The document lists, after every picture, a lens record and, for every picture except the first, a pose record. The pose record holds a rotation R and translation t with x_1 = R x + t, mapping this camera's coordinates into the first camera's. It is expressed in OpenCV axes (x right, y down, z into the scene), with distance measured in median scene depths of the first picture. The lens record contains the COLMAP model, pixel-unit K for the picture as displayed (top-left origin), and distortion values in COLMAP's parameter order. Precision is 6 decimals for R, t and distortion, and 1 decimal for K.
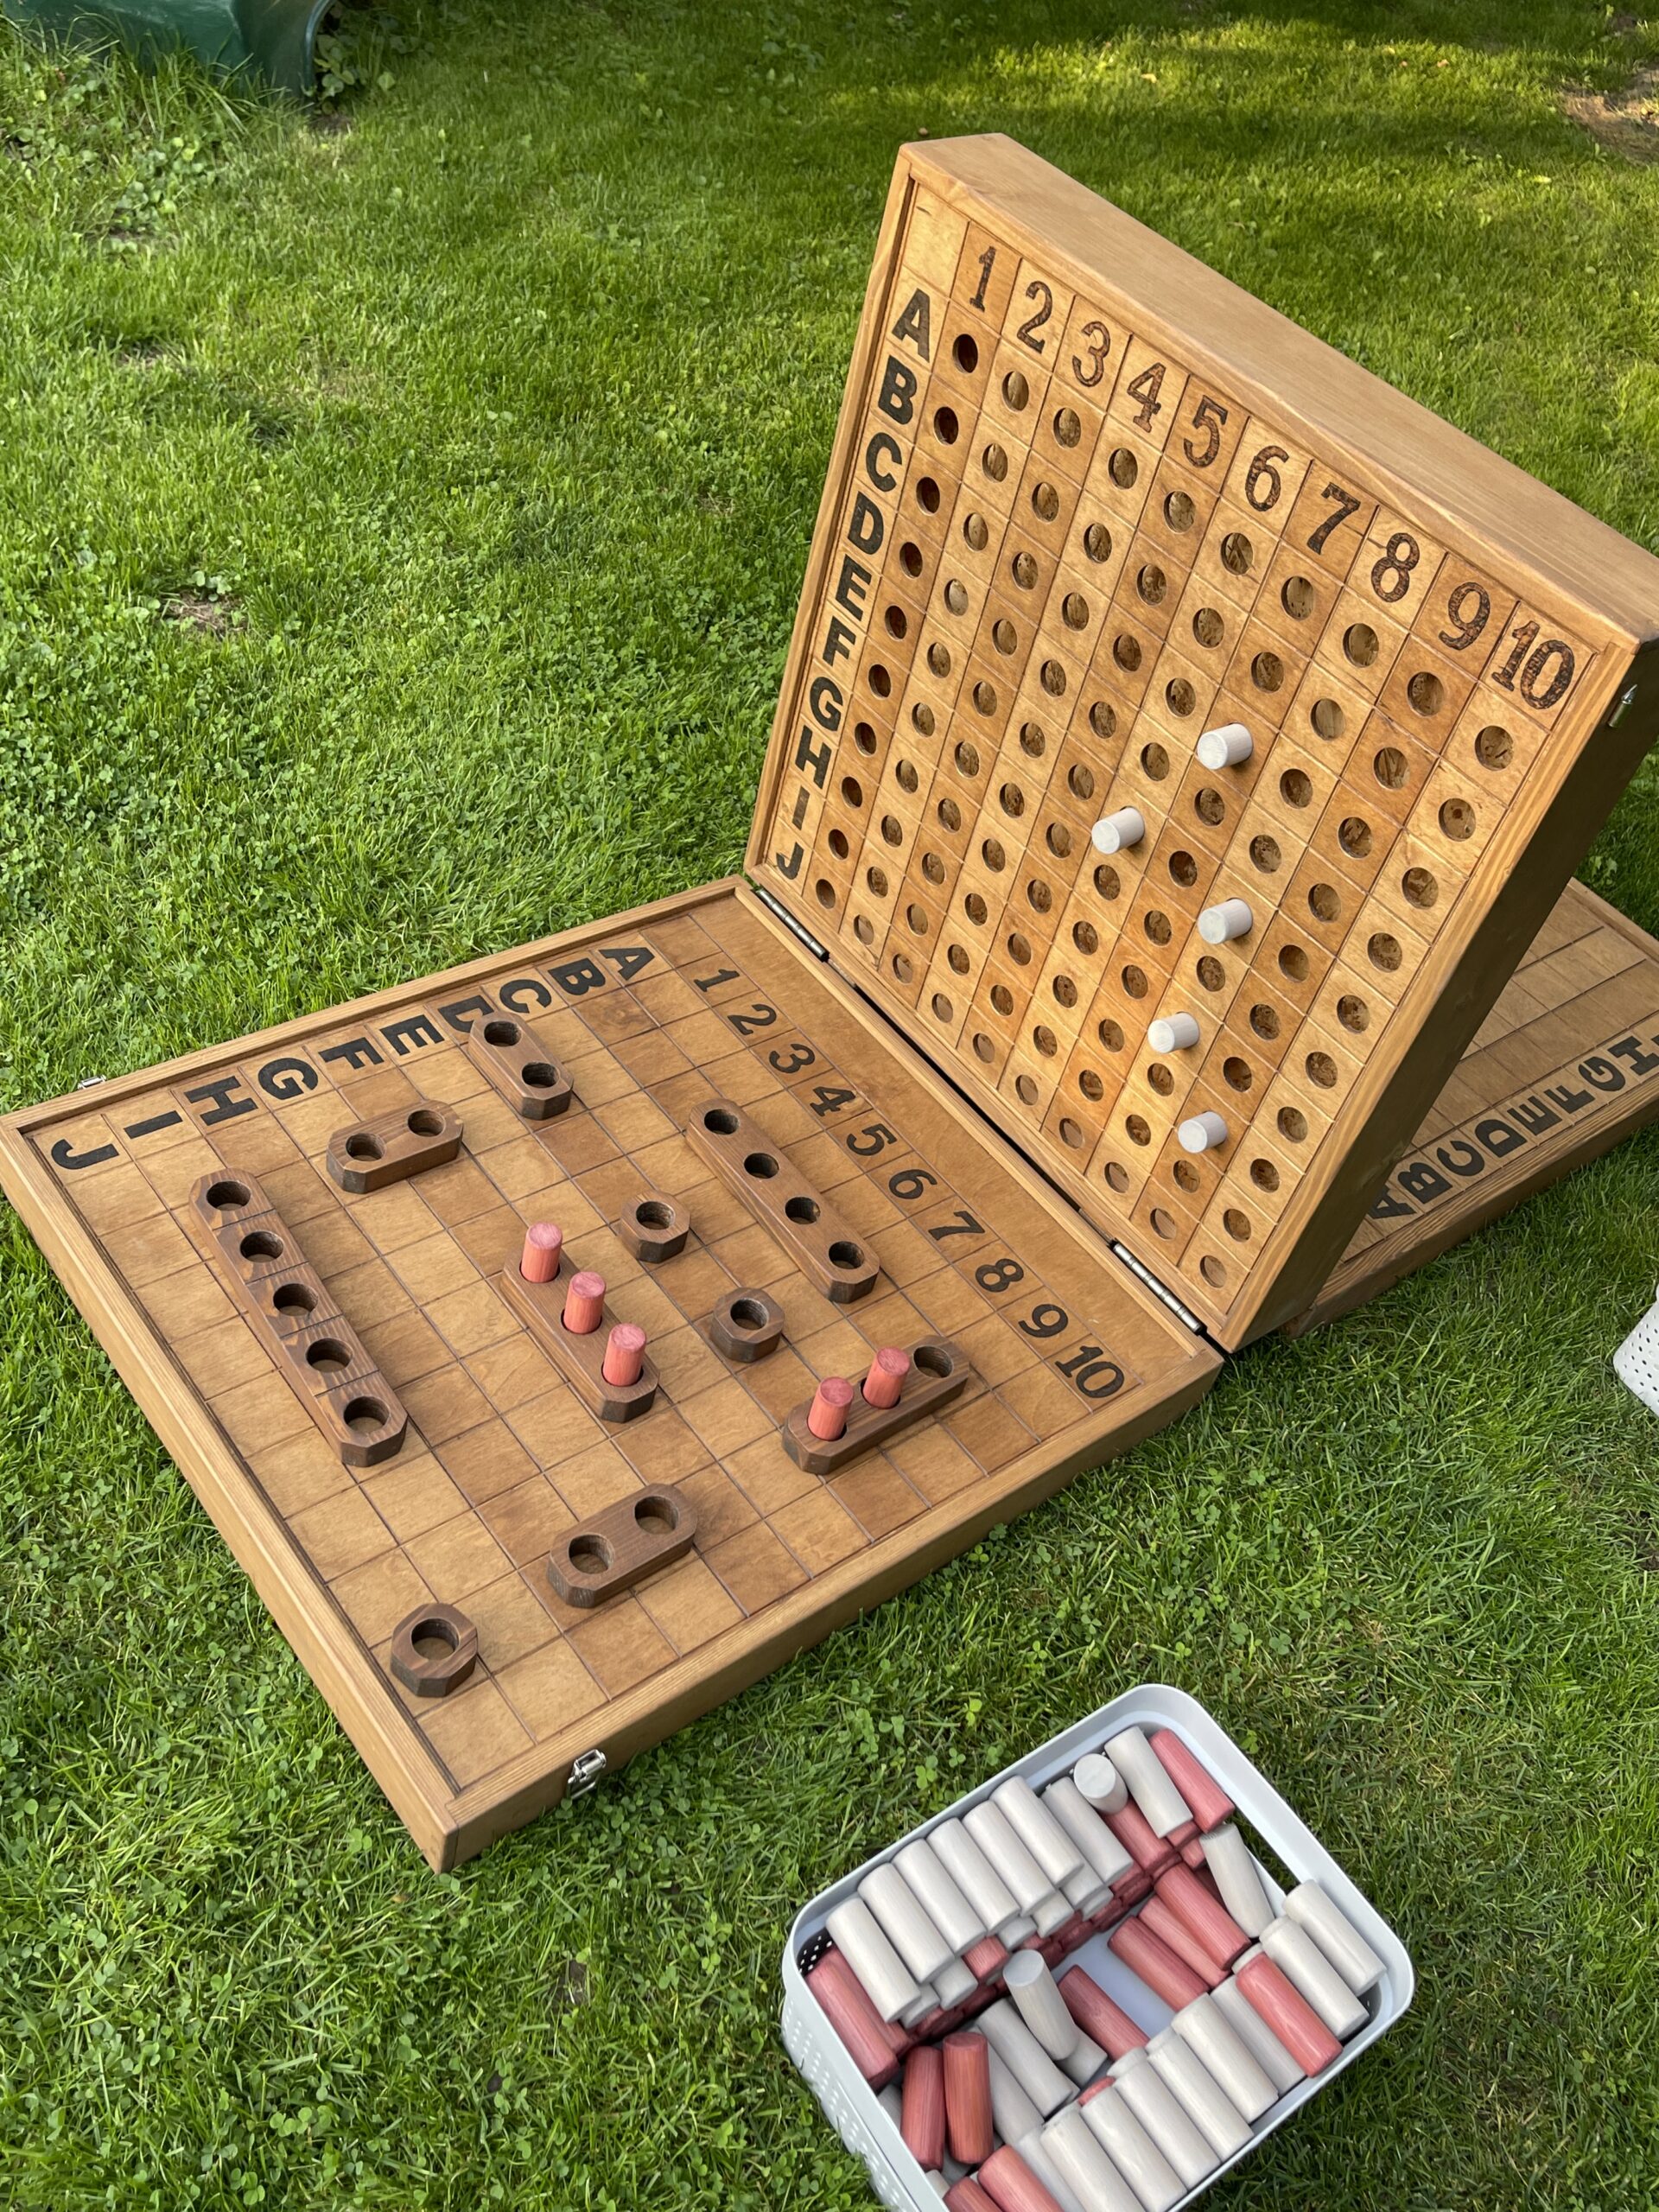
lens RADIAL K [[1982.3, 0, 837.6], [0, 1982.3, 1126.7], [0, 0, 1]] dist [0.106209, -0.205435]
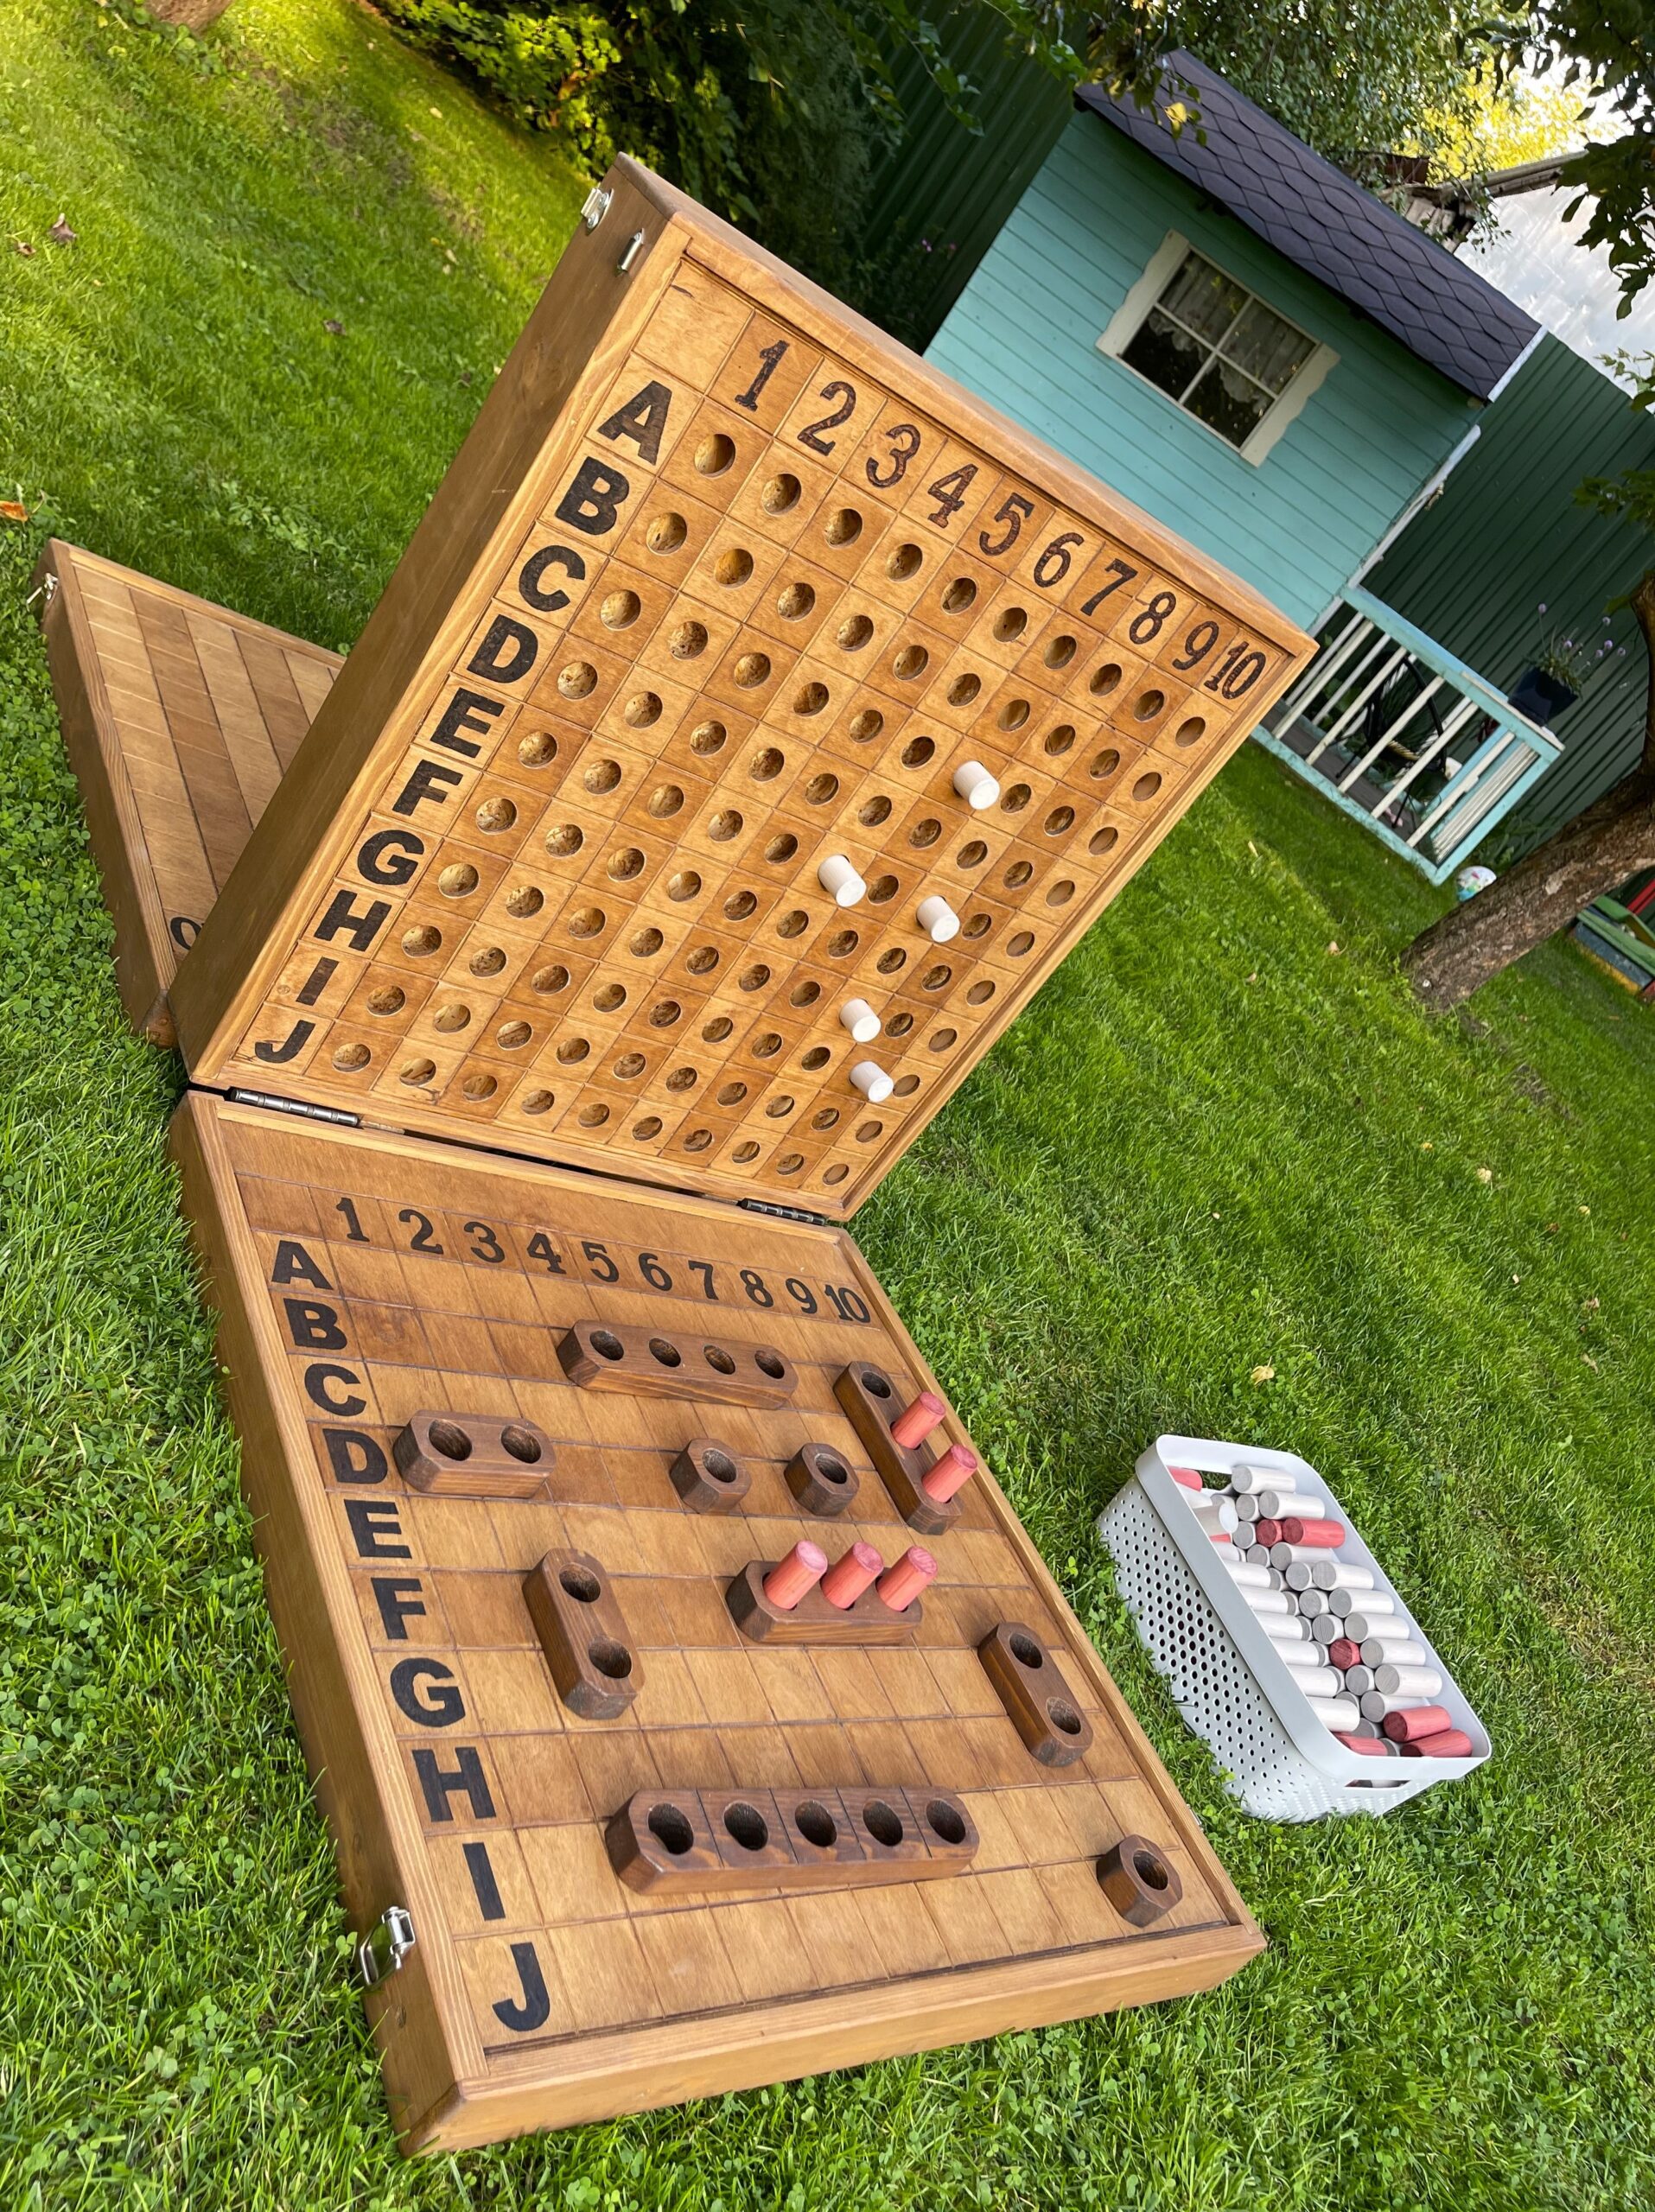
lens RADIAL K [[1762.5, 0, 787.2], [0, 1762.5, 1141.9], [0, 0, 1]] dist [0.059269, 0.004889]
pose [[0.267824, -0.549312, 0.791534, -0.646507], [0.226253, 0.834432, 0.502527, -0.483104], [-0.936526, 0.044498, 0.347764, 0.674965]]
